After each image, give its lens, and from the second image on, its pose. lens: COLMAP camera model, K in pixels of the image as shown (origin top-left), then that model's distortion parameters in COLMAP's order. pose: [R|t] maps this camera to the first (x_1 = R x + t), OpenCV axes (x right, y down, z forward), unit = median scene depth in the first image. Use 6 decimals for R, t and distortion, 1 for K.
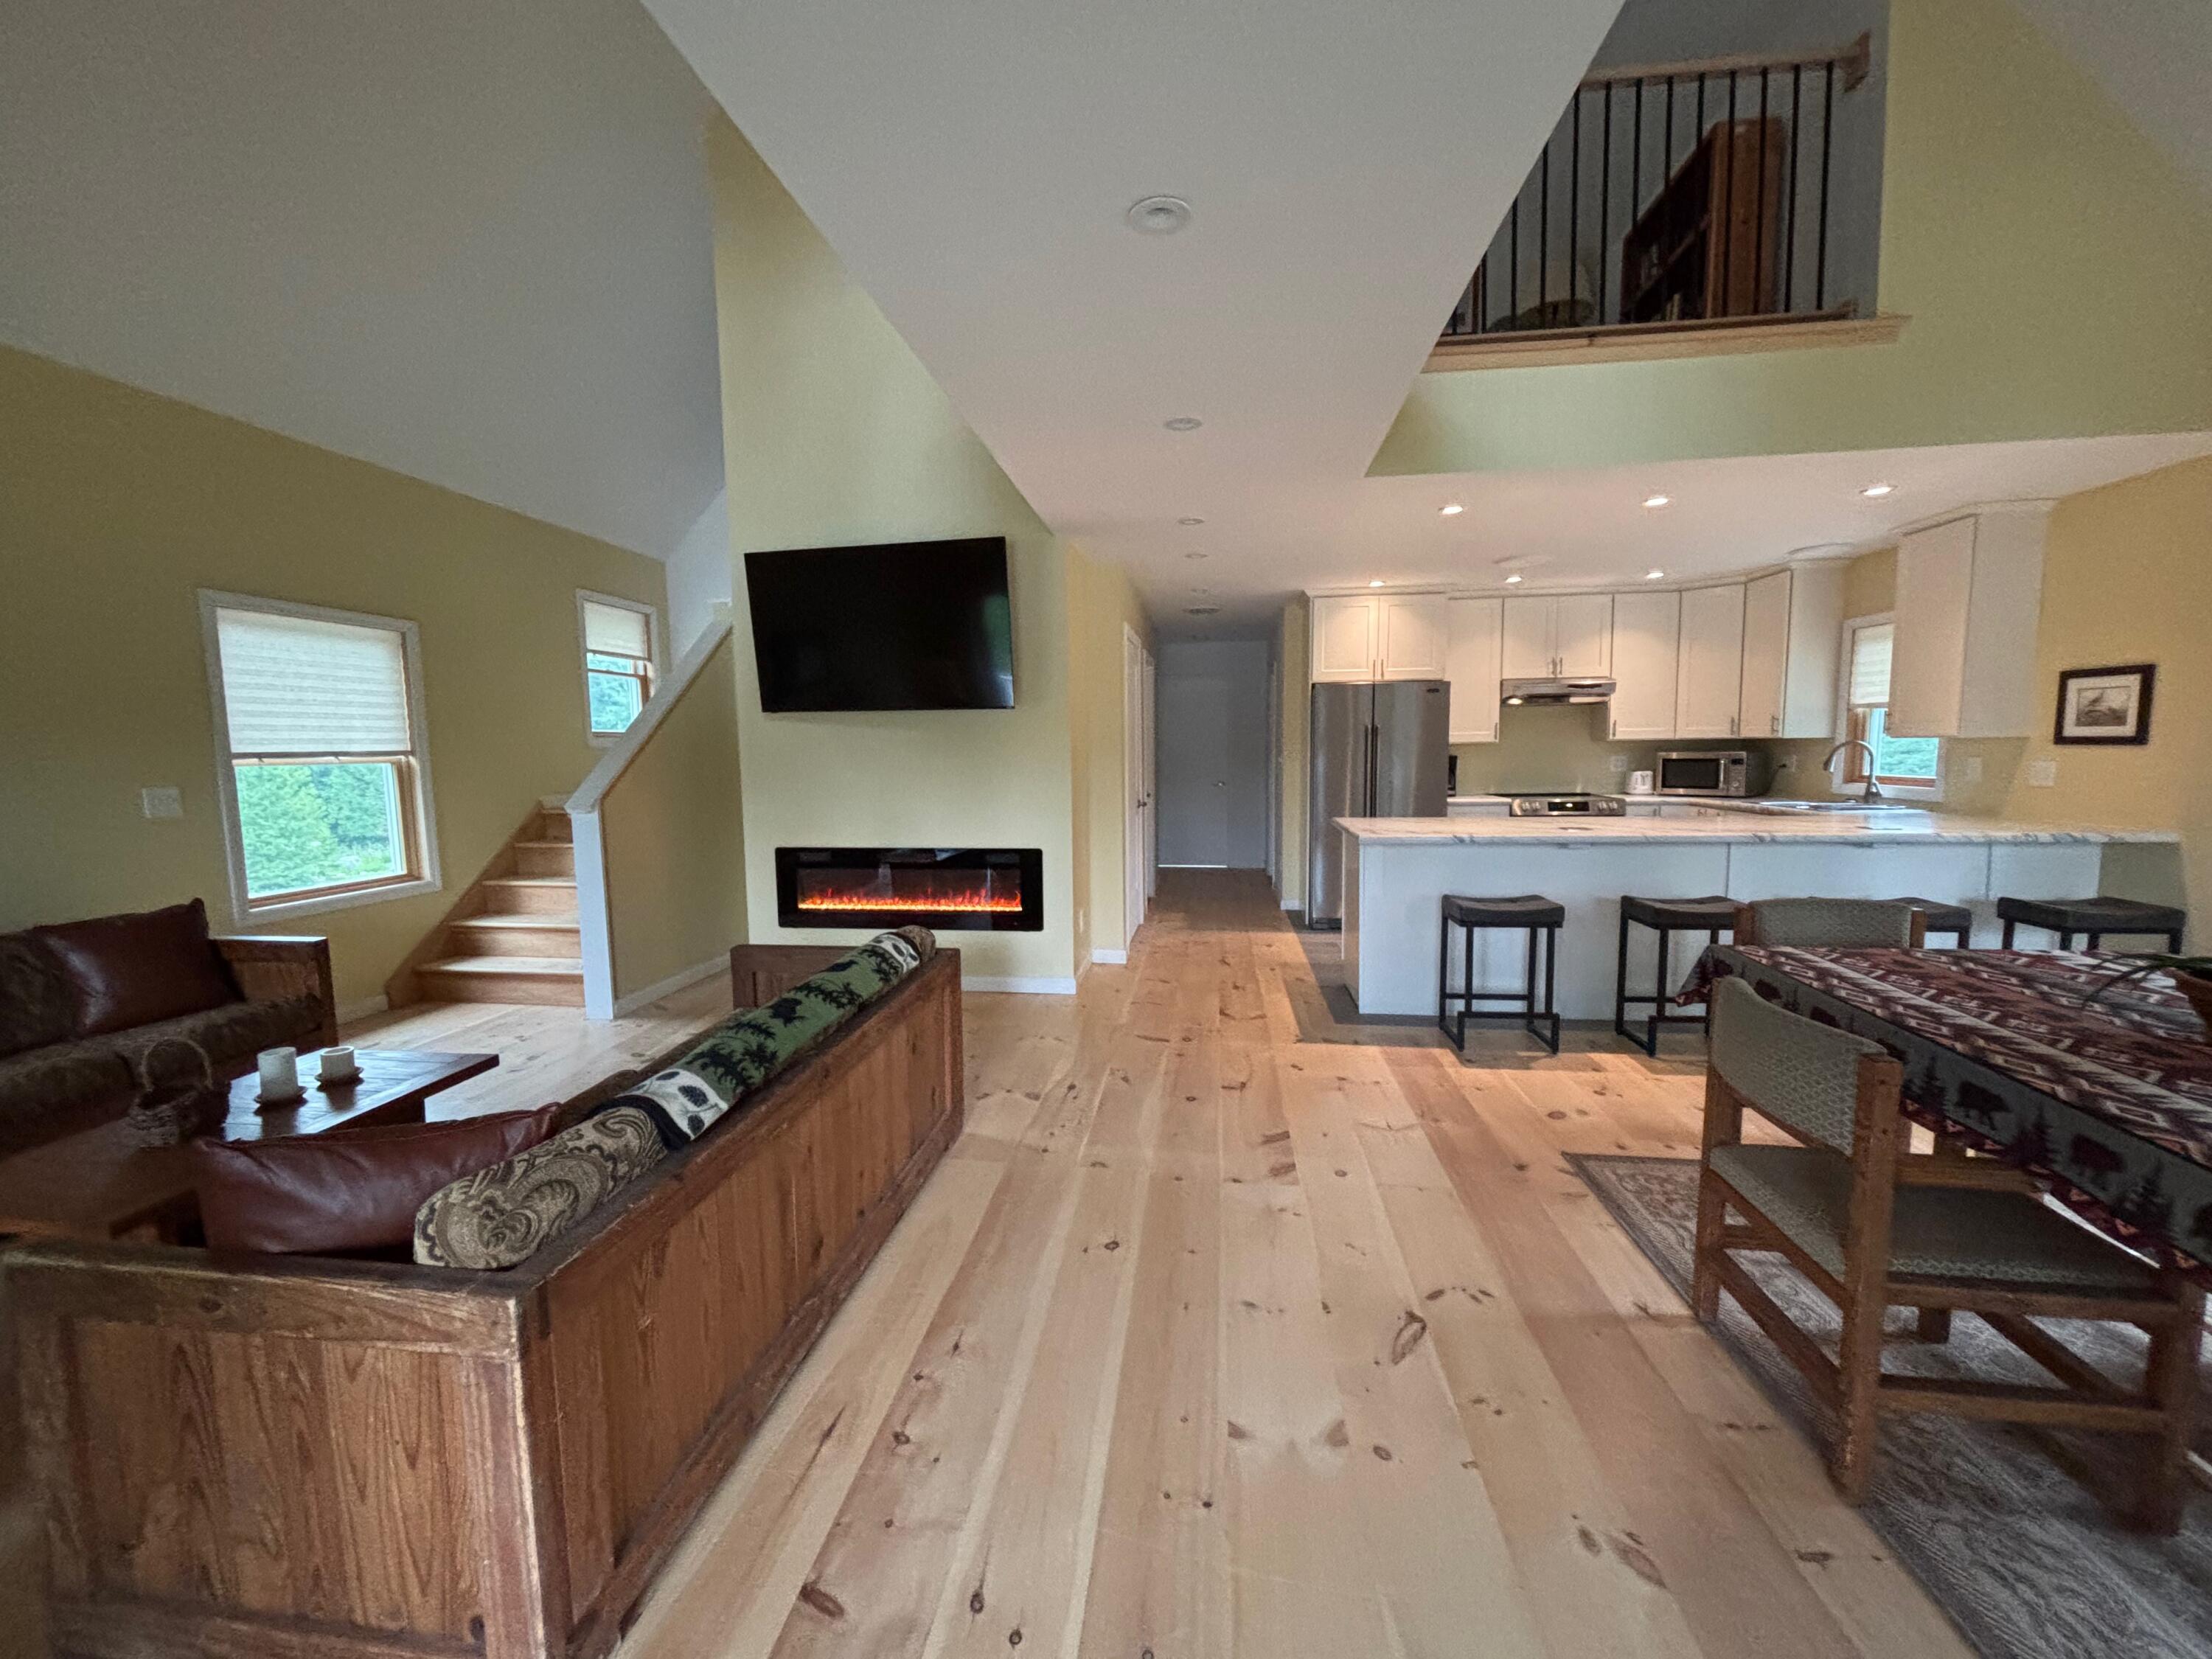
lens RADIAL K [[890.2, 0, 1105.2], [0, 890.2, 831.5], [0, 0, 1]] dist [0.001427, -0.001249]
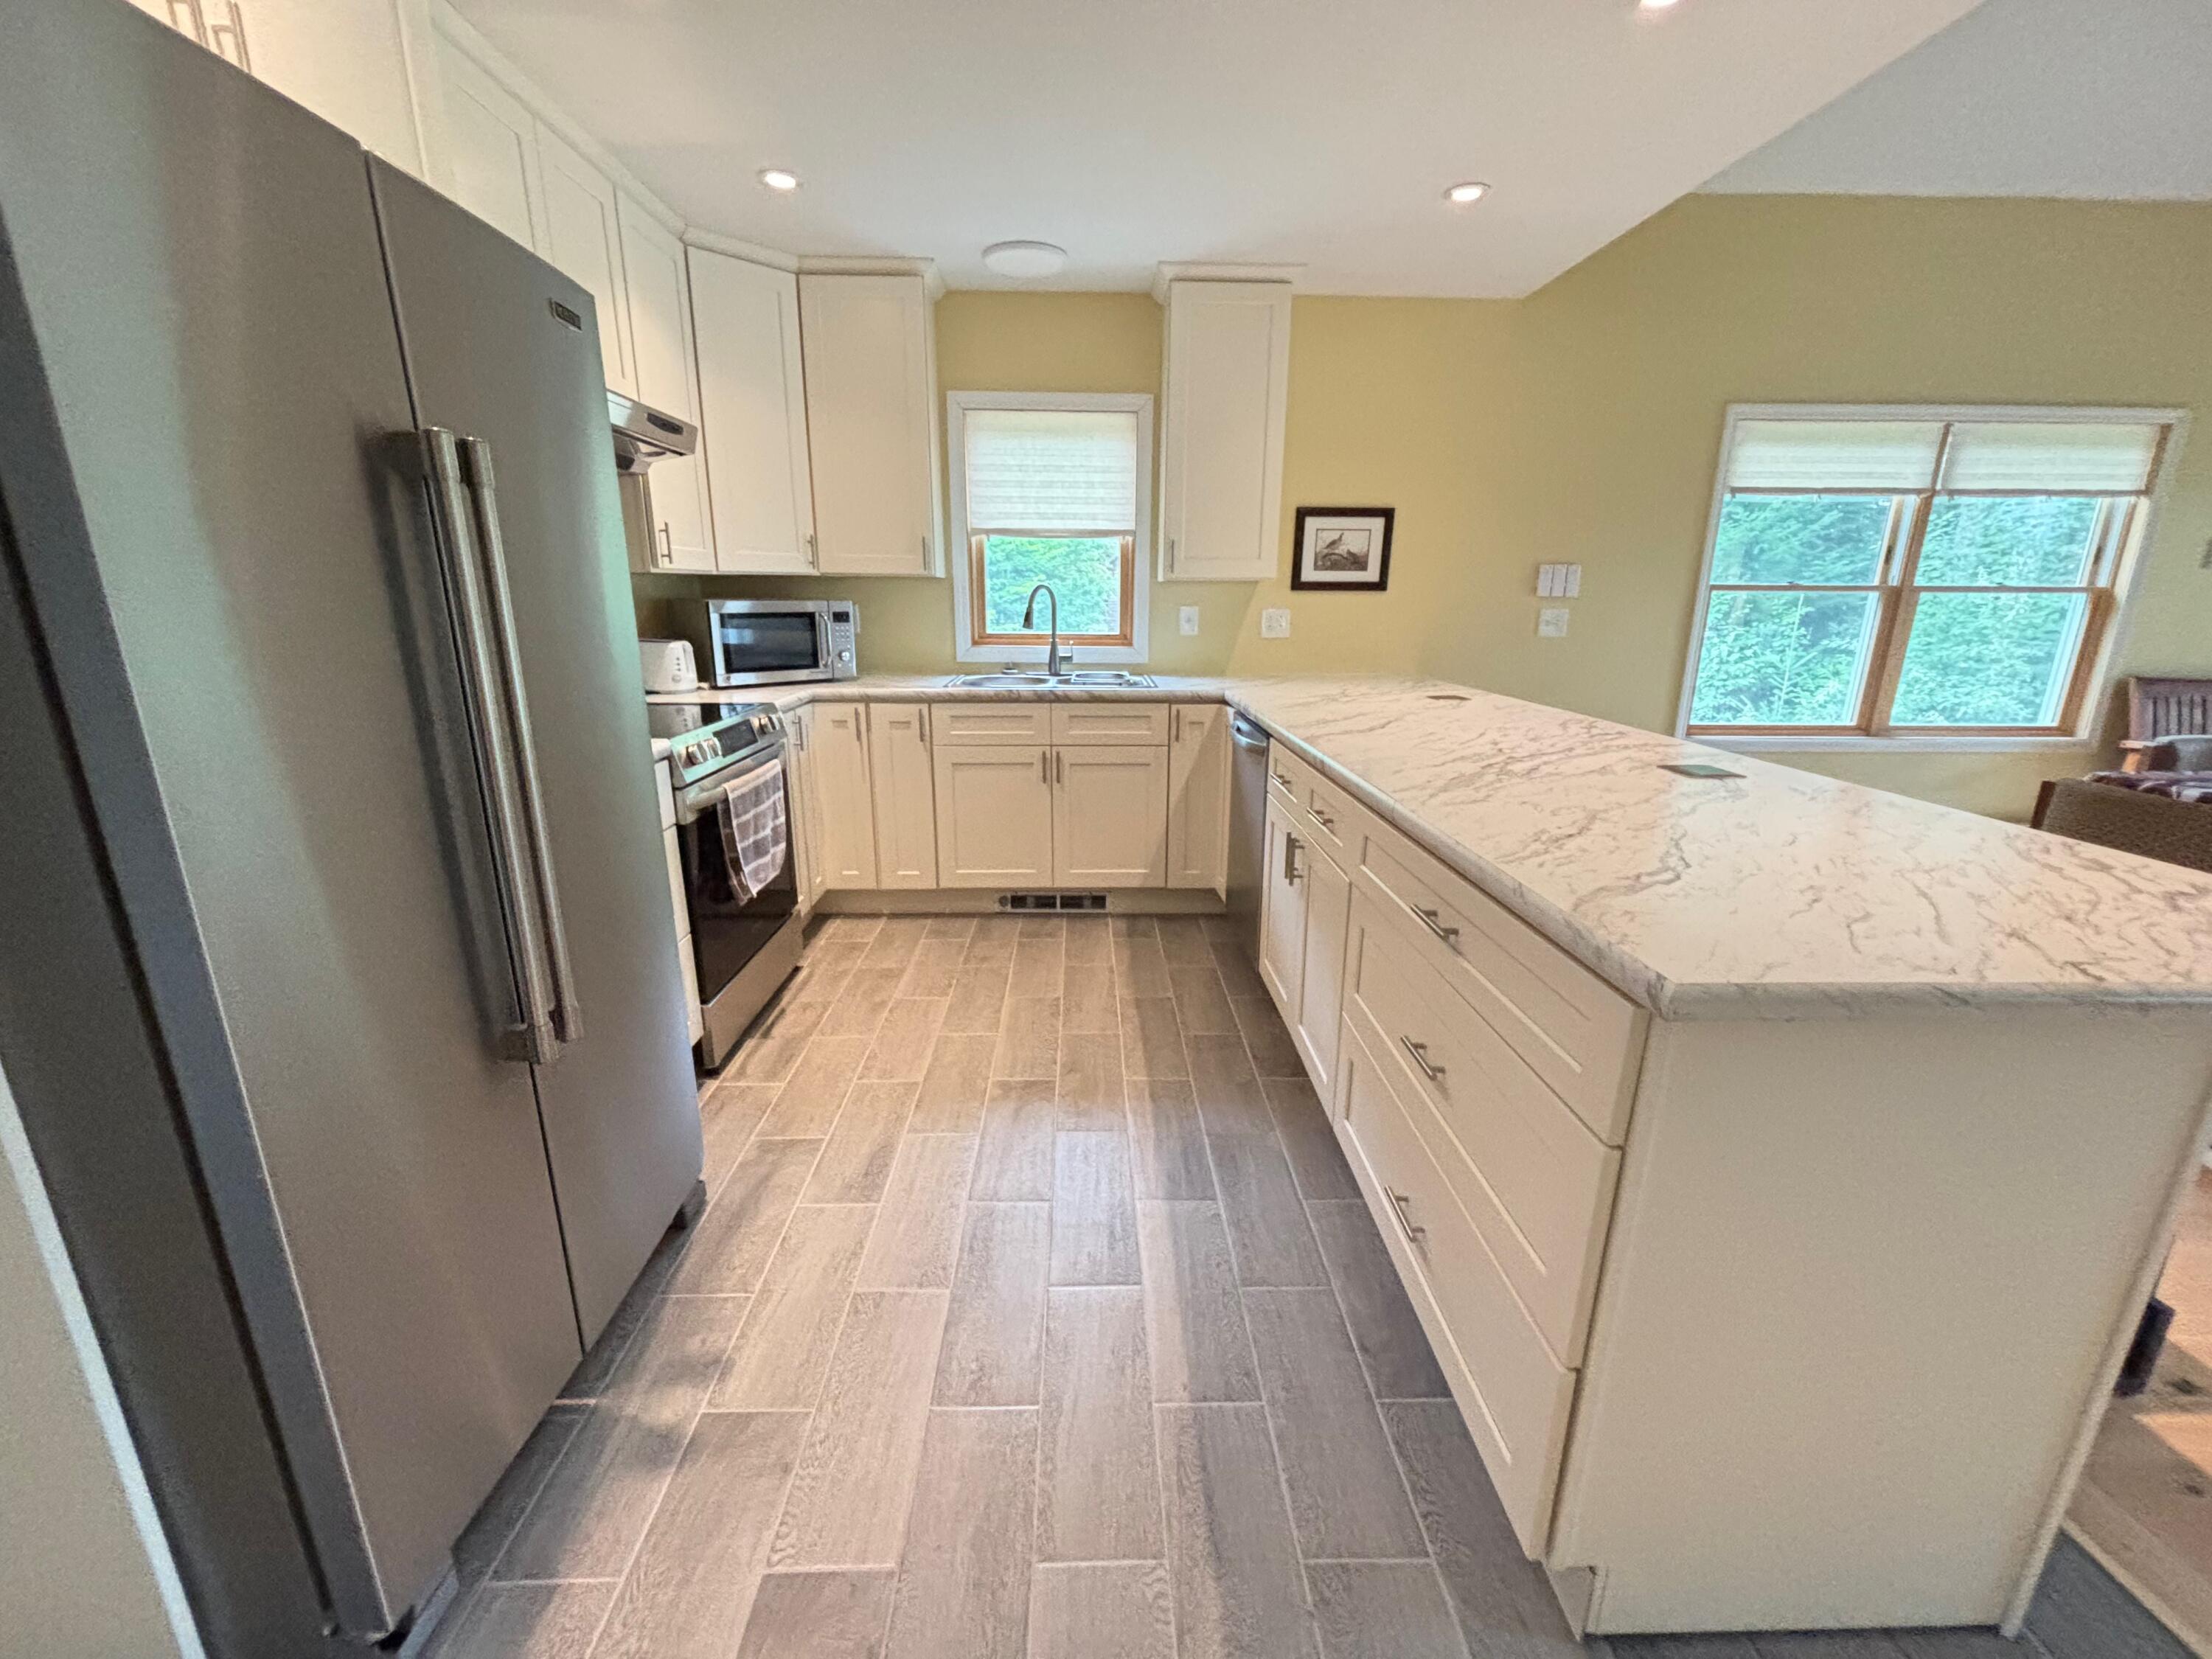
lens RADIAL K [[890.2, 0, 1105.4], [0, 890.2, 831.4], [0, 0, 1]] dist [0.001427, -0.001249]
pose [[-0.148870, -0.242108, 0.958760, 0.115356], [0.093677, 0.961751, 0.257409, -0.089393], [-0.984410, 0.128135, -0.120496, 1.057787]]
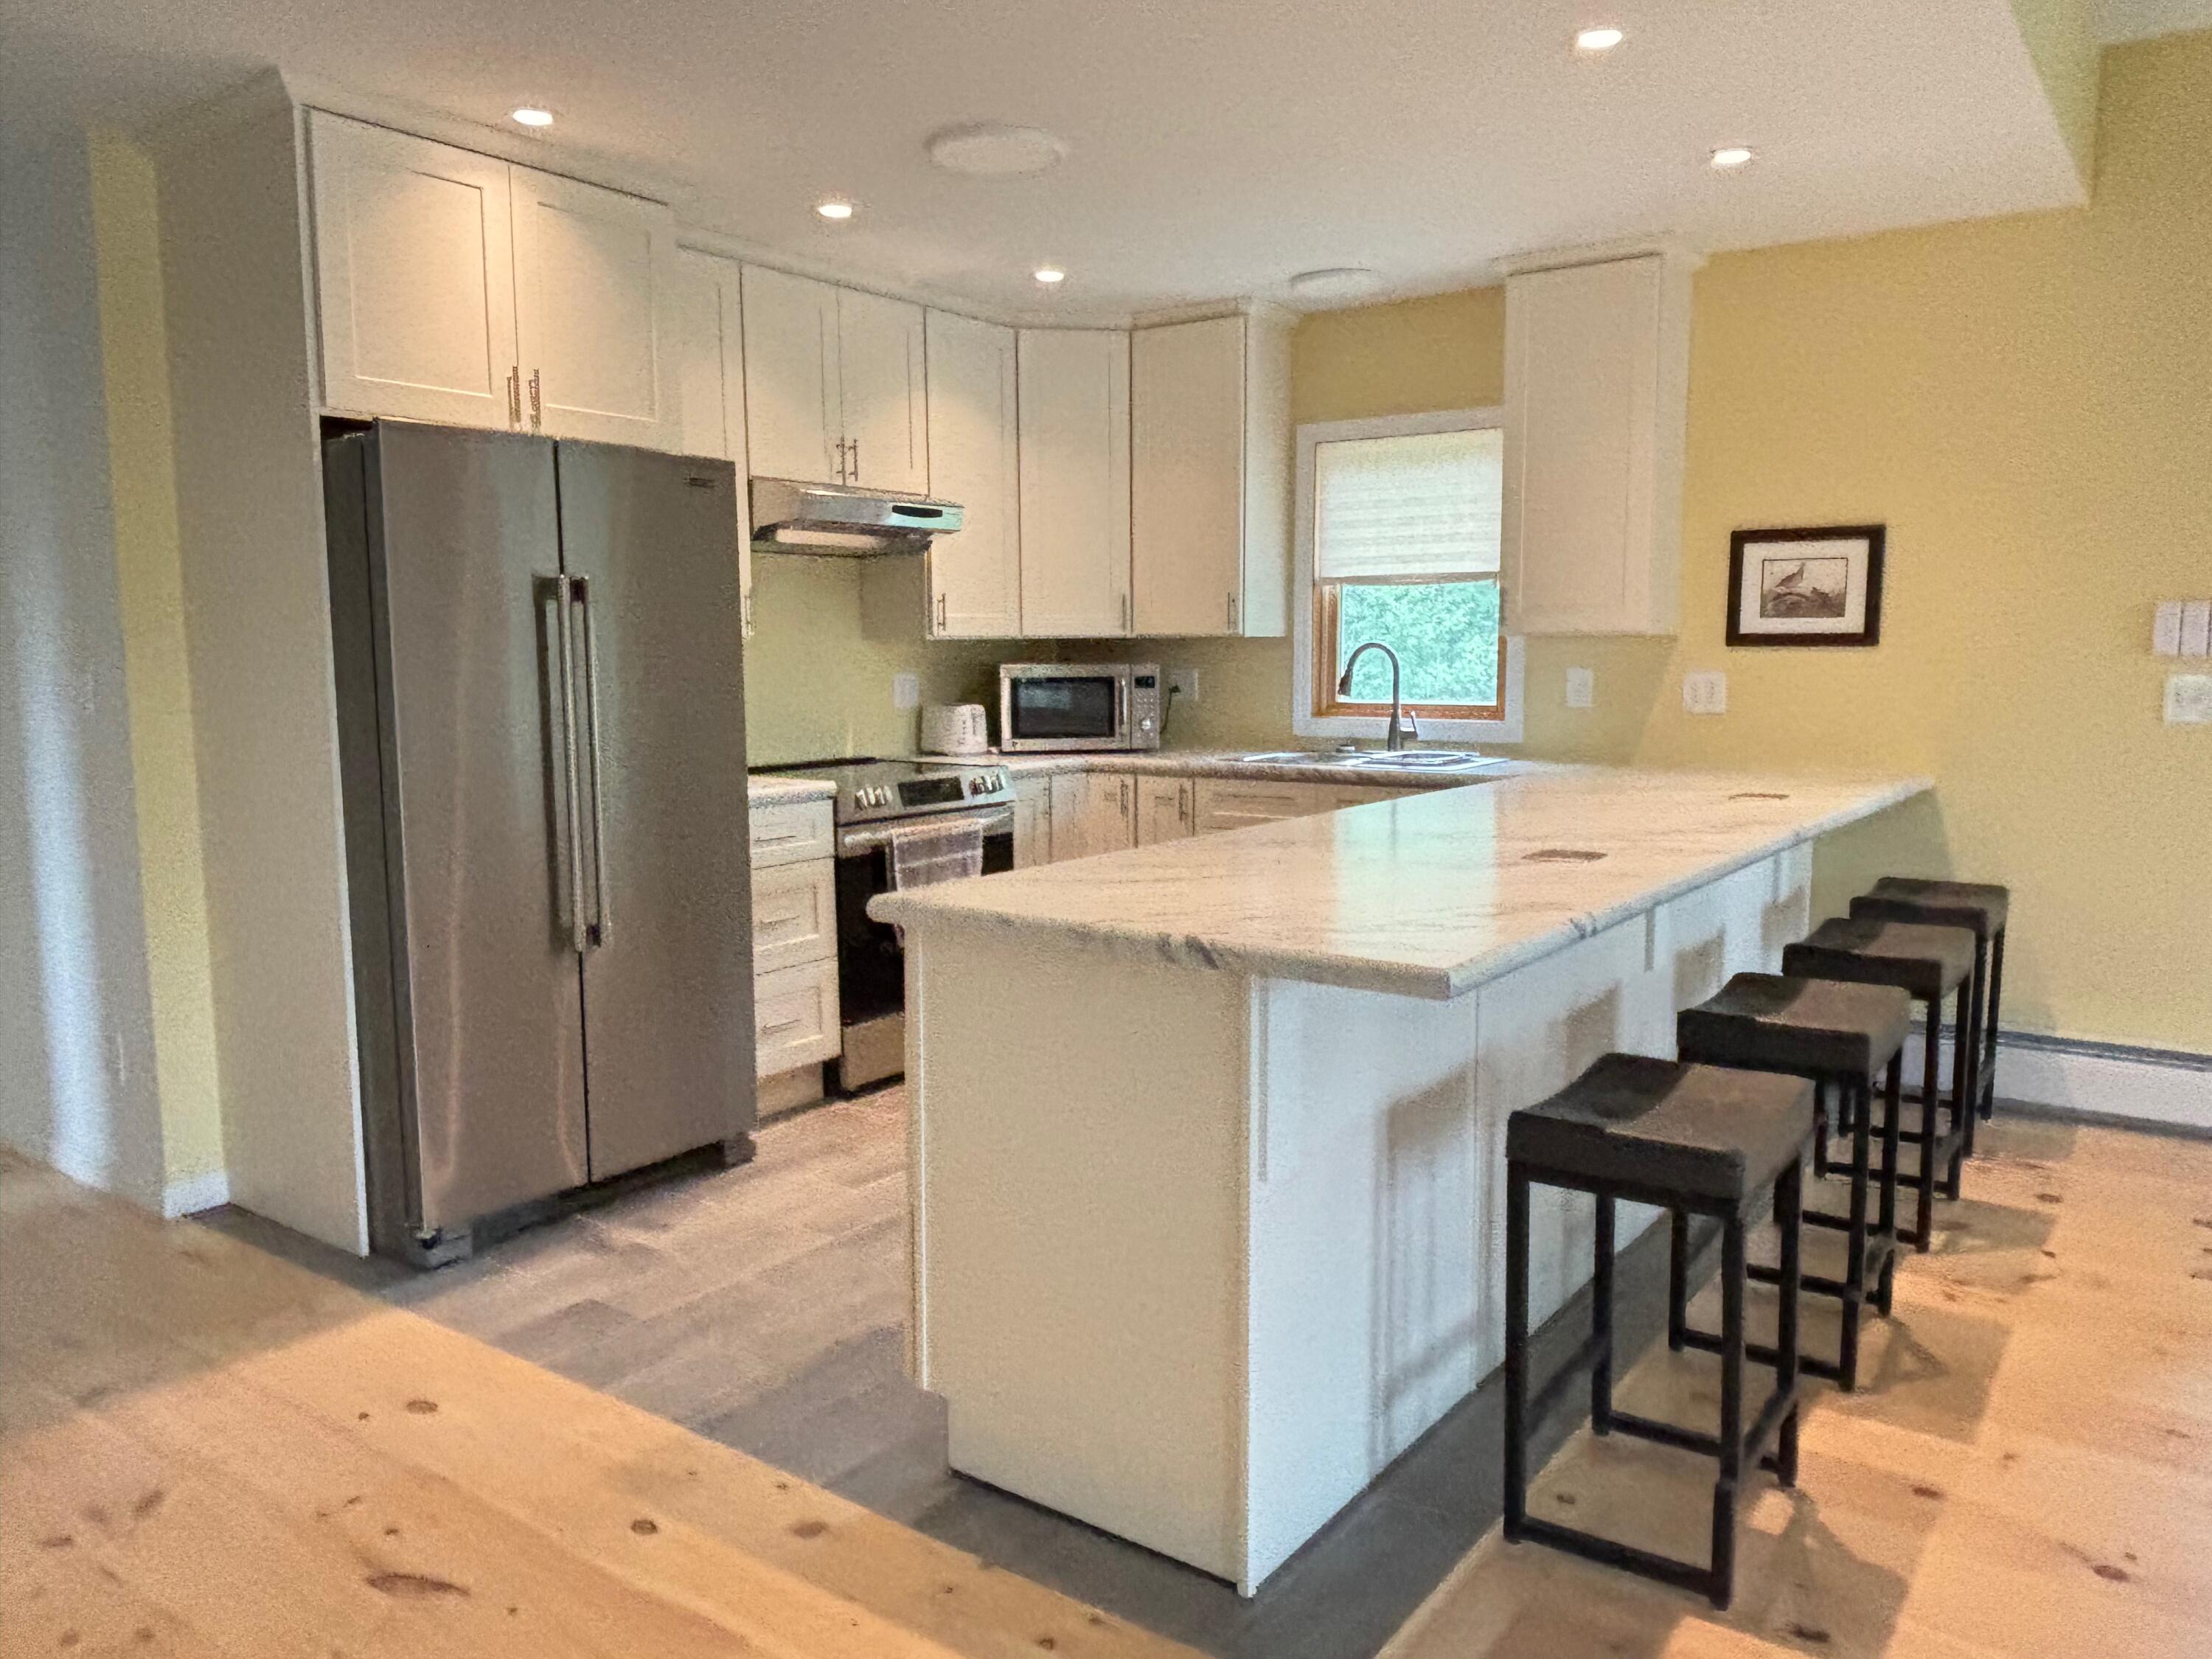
lens RADIAL K [[1586.1, 0, 1119.6], [0, 1586.1, 832.4], [0, 0, 1]] dist [0.016633, -0.033607]
pose [[0.479000, -0.091808, 0.873001, -0.118194], [0.084628, 0.994713, 0.058174, -0.053800], [-0.873726, 0.046015, 0.484237, 0.661198]]
